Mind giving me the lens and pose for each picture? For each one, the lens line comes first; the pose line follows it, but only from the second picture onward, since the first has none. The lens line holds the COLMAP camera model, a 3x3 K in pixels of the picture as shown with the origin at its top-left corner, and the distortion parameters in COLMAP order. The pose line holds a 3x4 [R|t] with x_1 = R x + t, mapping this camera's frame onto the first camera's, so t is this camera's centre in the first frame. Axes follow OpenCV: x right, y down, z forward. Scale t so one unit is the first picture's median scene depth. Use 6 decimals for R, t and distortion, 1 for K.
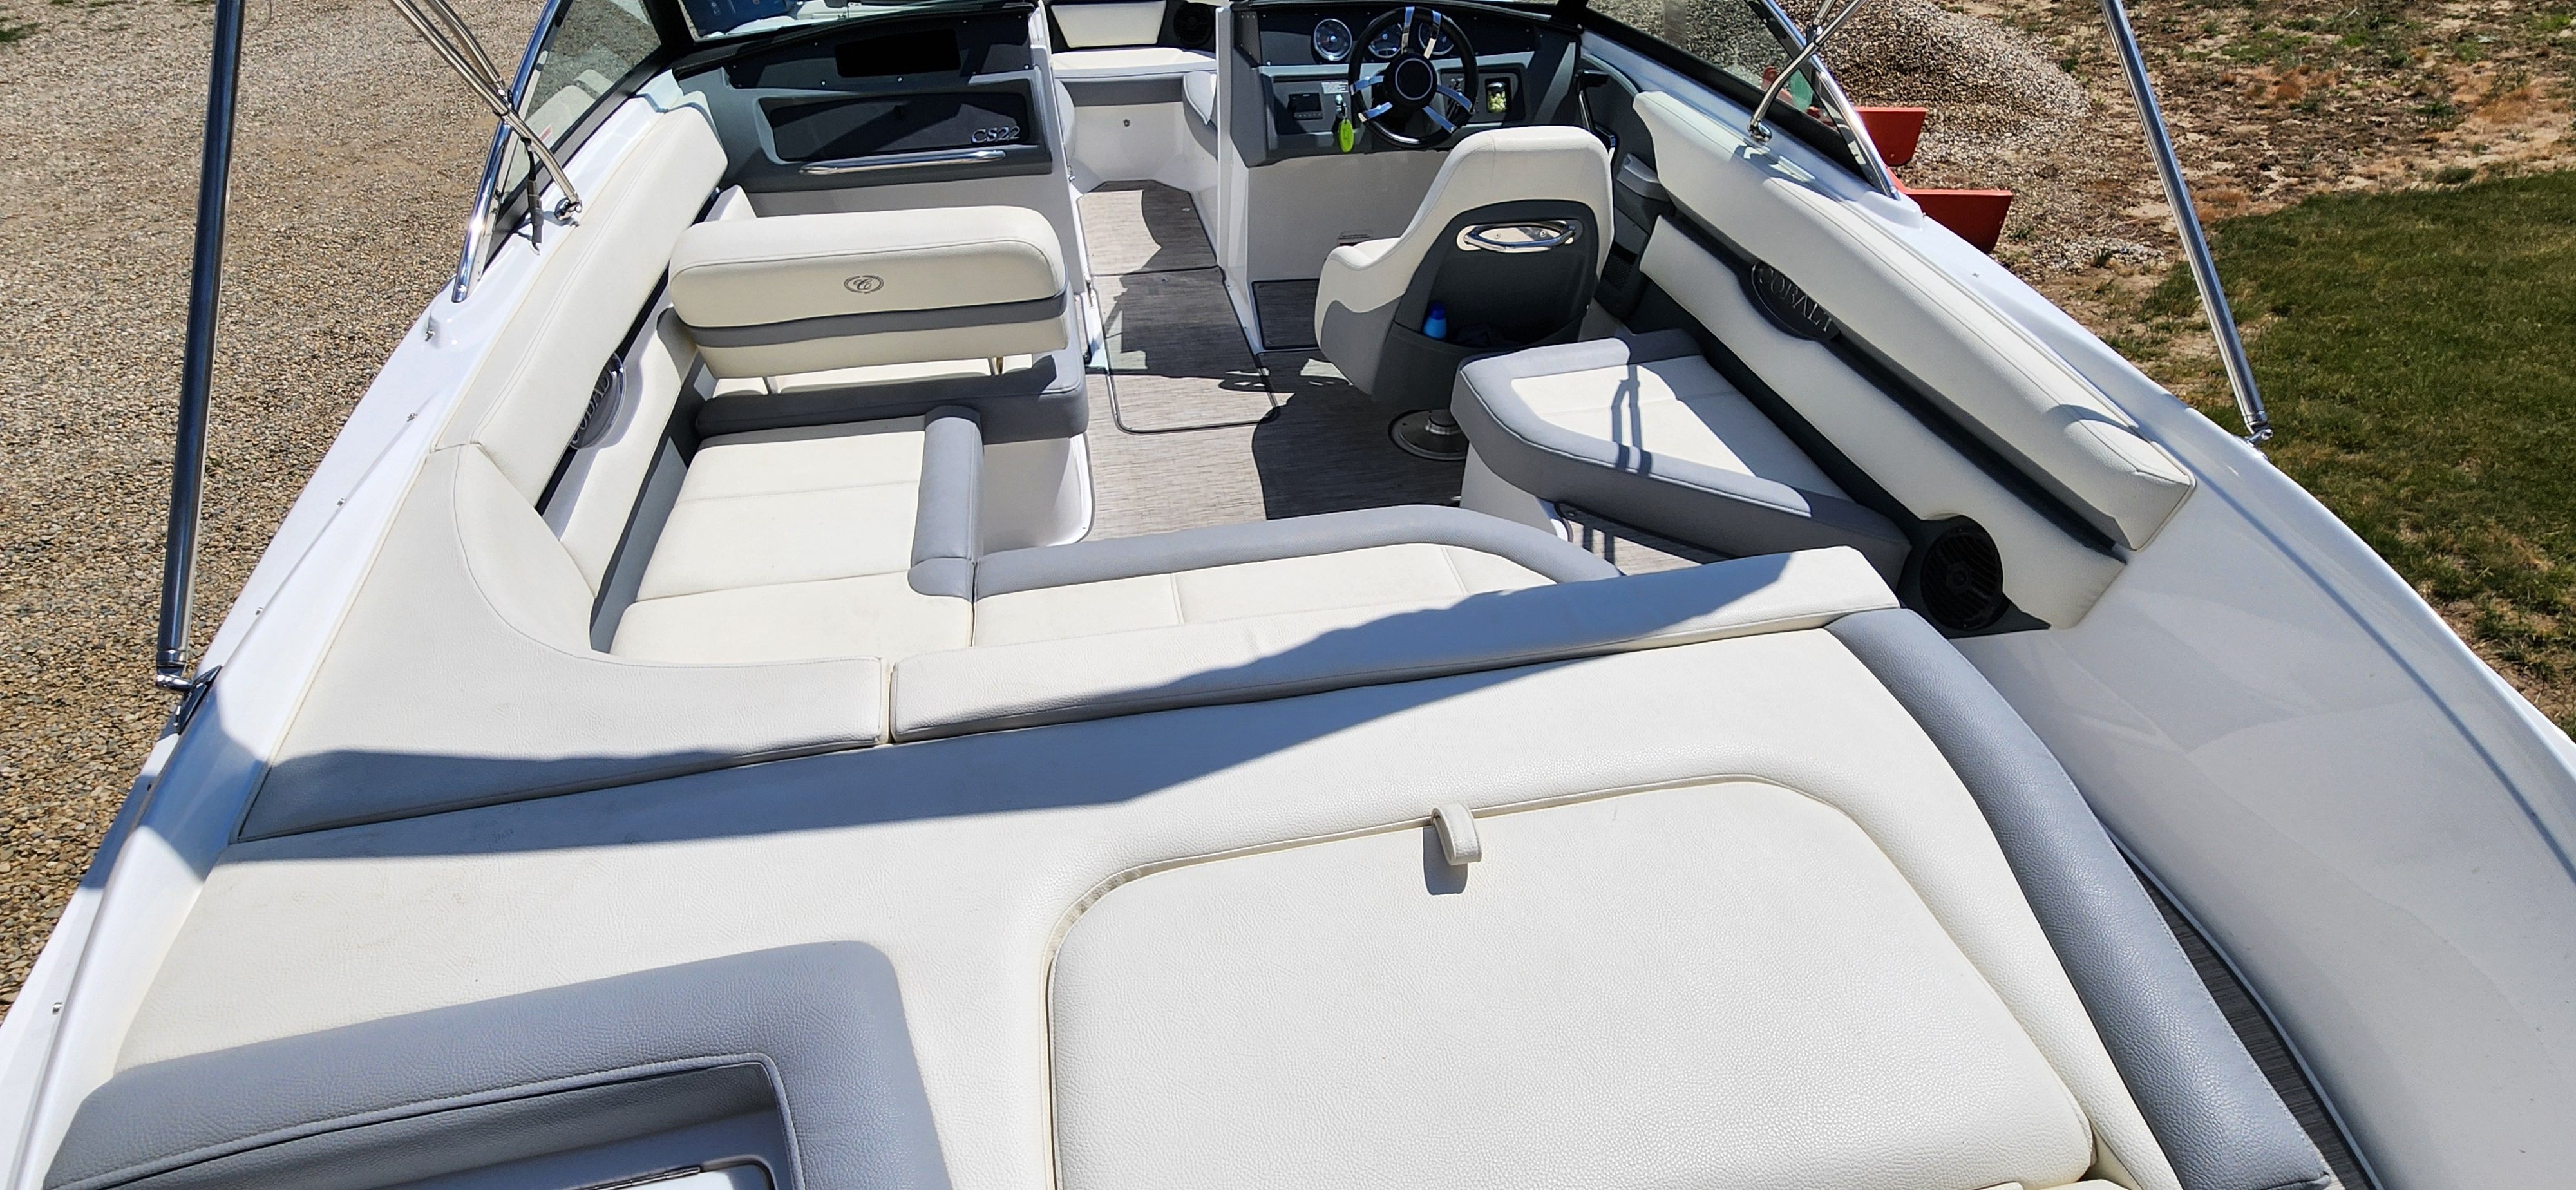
lens RADIAL K [[1152.9, 0, 1283.2], [0, 1152.9, 586.9], [0, 0, 1]] dist [0.000216, 0.000617]
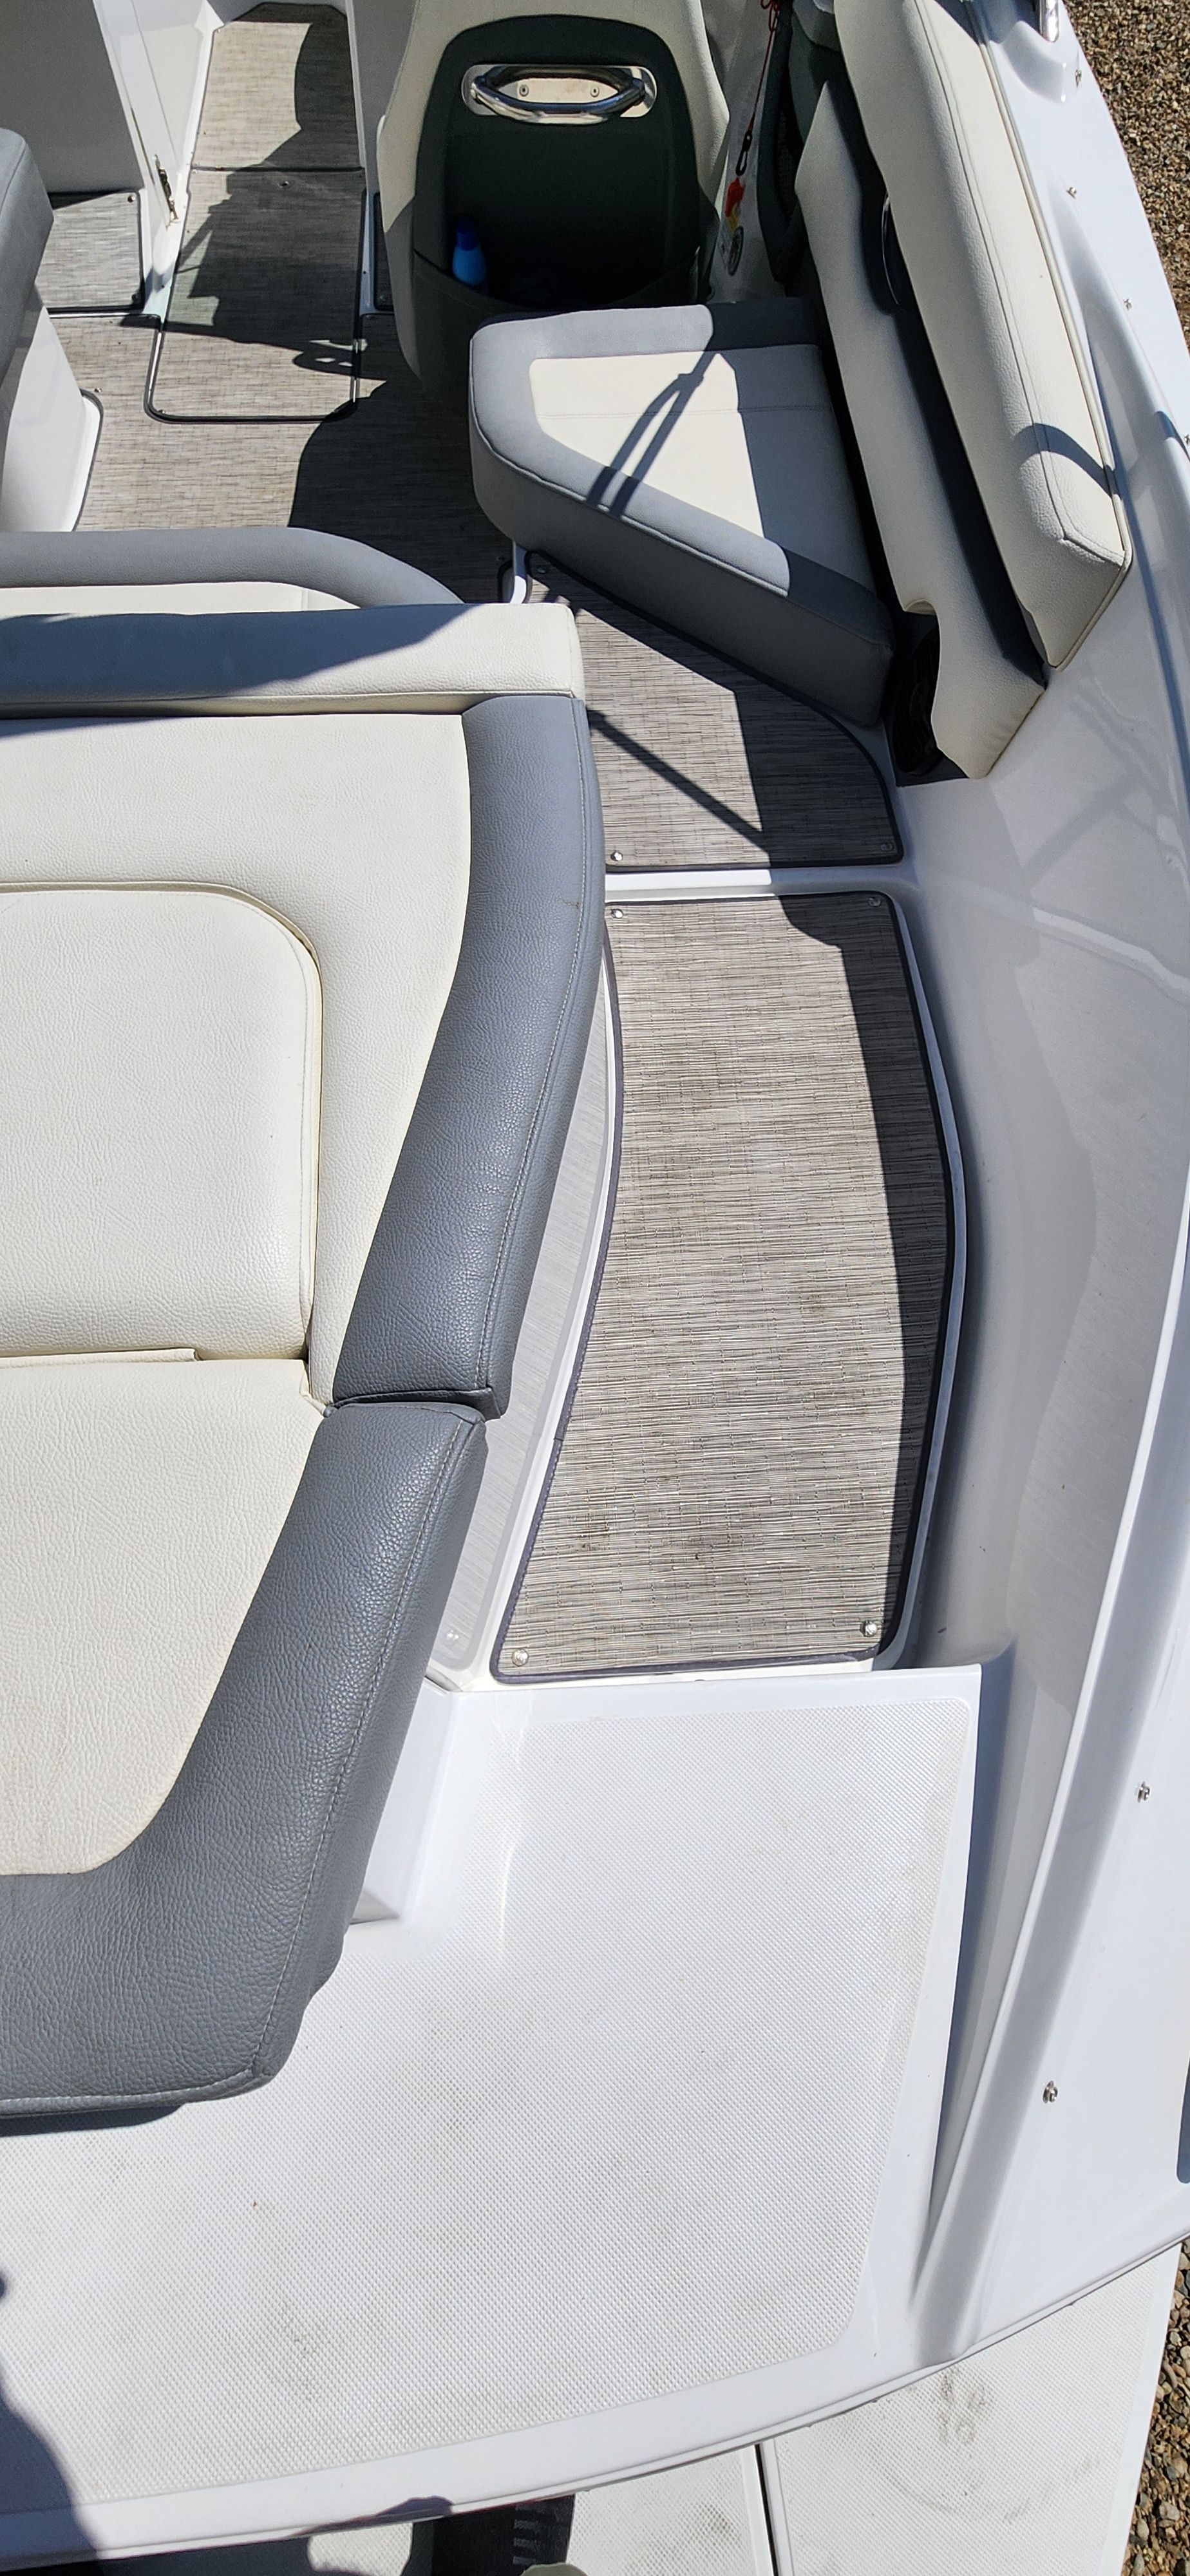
lens RADIAL K [[1152.9, 0, 590.3], [0, 1152.9, 1293.8], [0, 0, 1]] dist [0.000216, 0.000617]
pose [[0.989894, 0.133835, -0.046887, 0.268494], [-0.098345, 0.886083, 0.452973, 0.009111], [0.102169, -0.443784, 0.890290, 0.065230]]
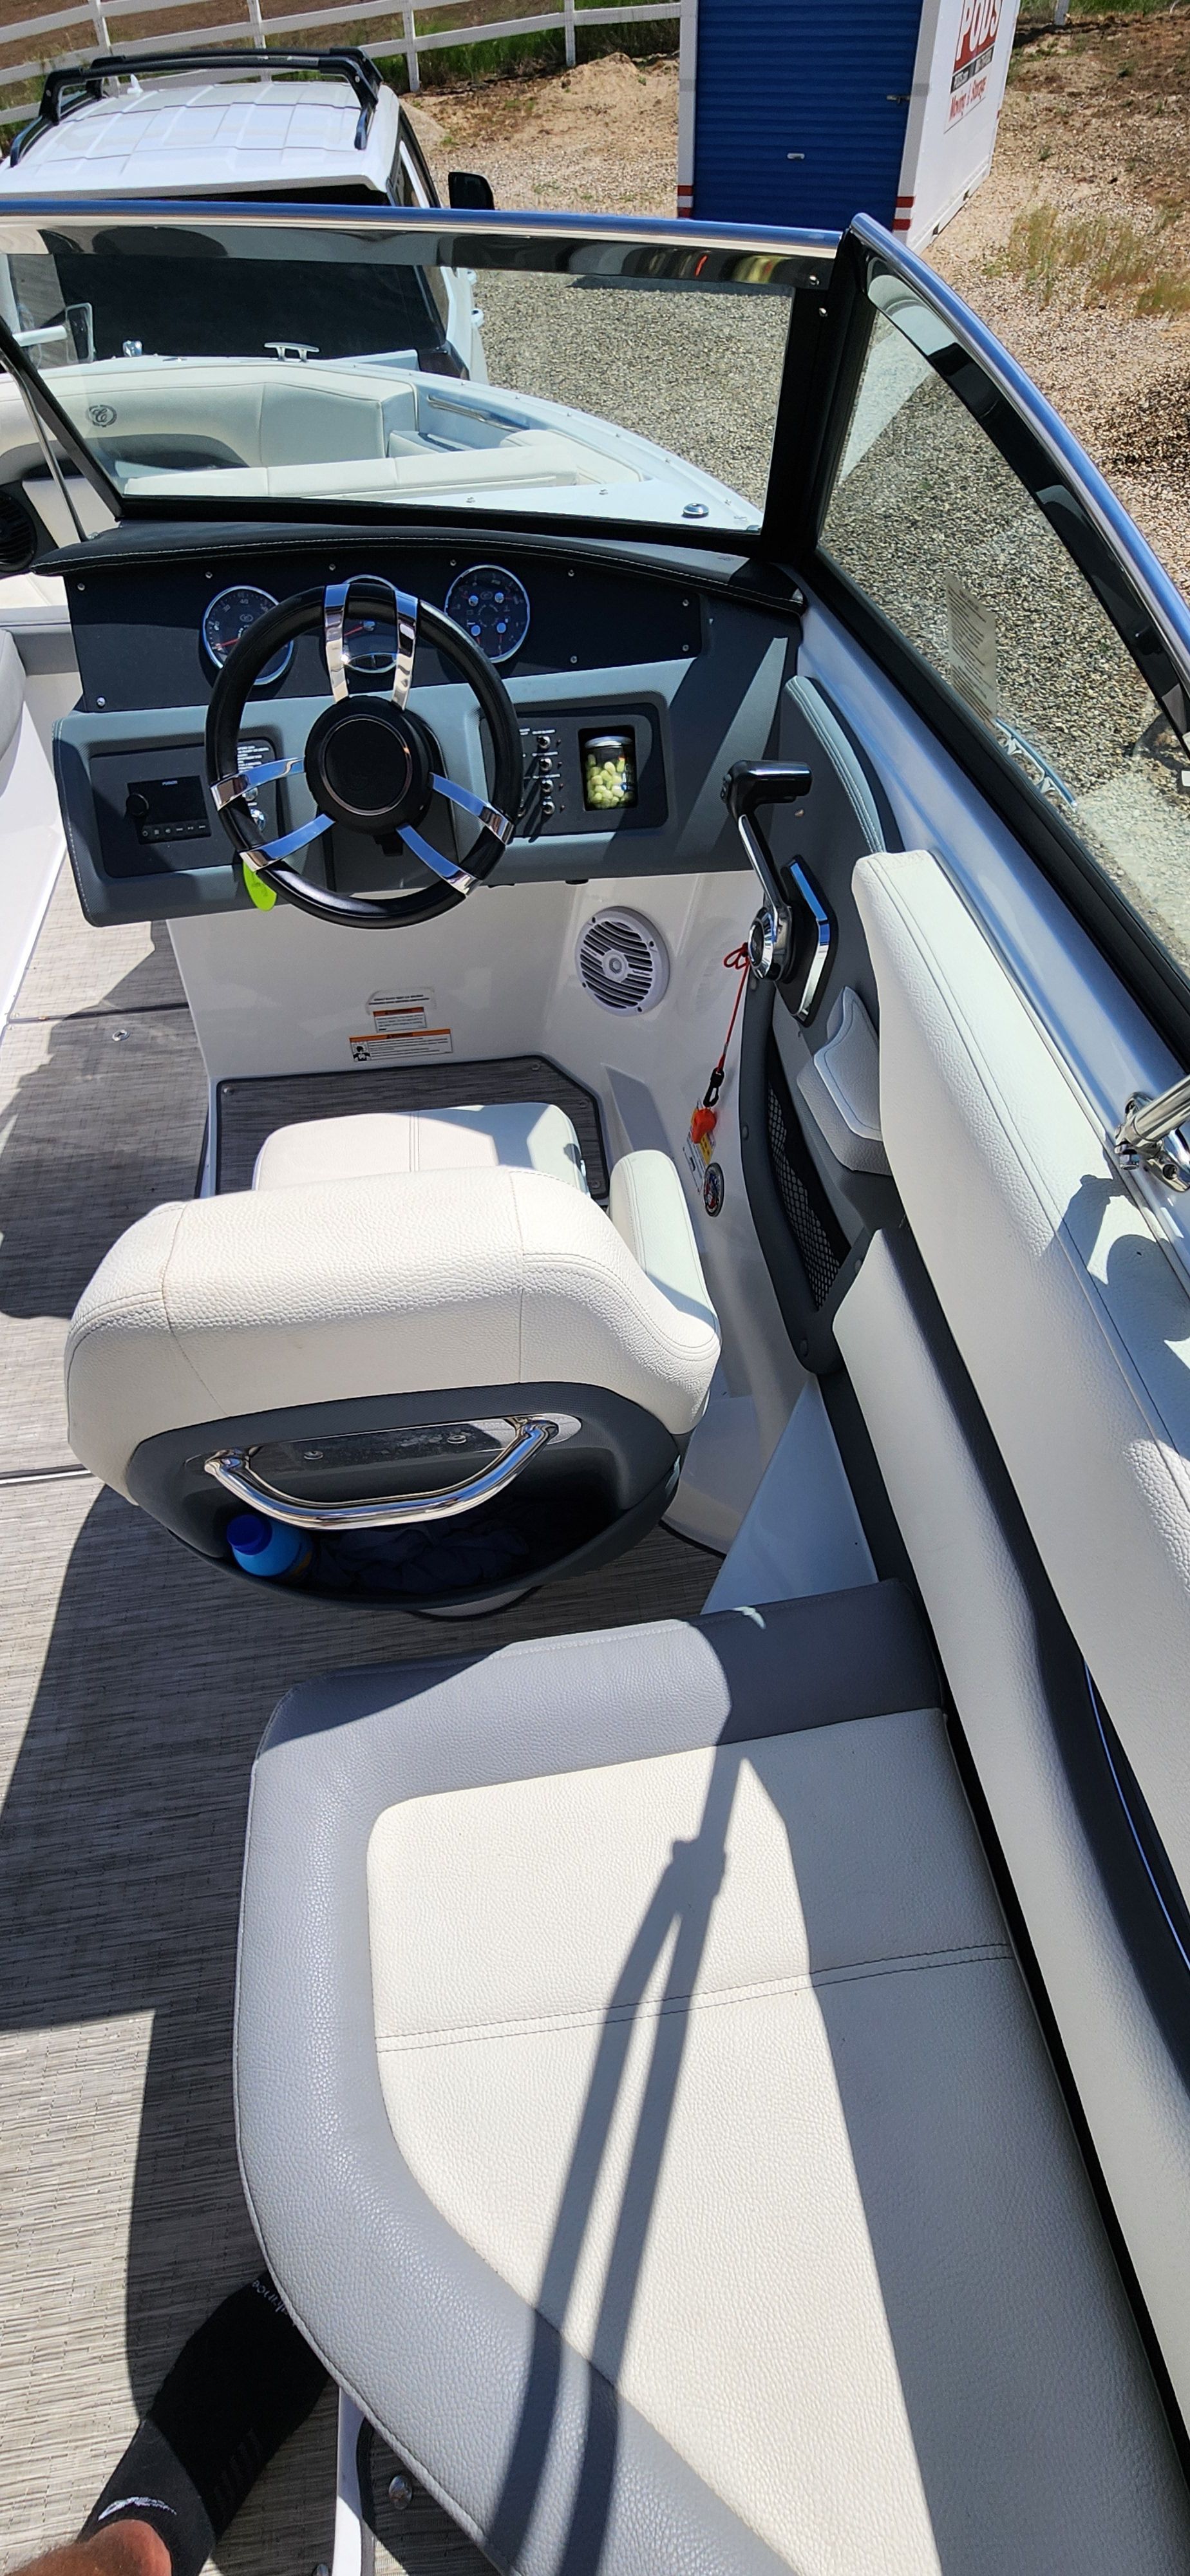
lens RADIAL K [[1152.9, 0, 587.7], [0, 1152.9, 1280.8], [0, 0, 1]] dist [0.000216, 0.000617]
pose [[0.996249, 0.029693, -0.081284, 0.223004], [-0.013431, 0.980964, 0.193726, -0.320417], [0.085489, -0.191907, 0.977683, 0.528098]]
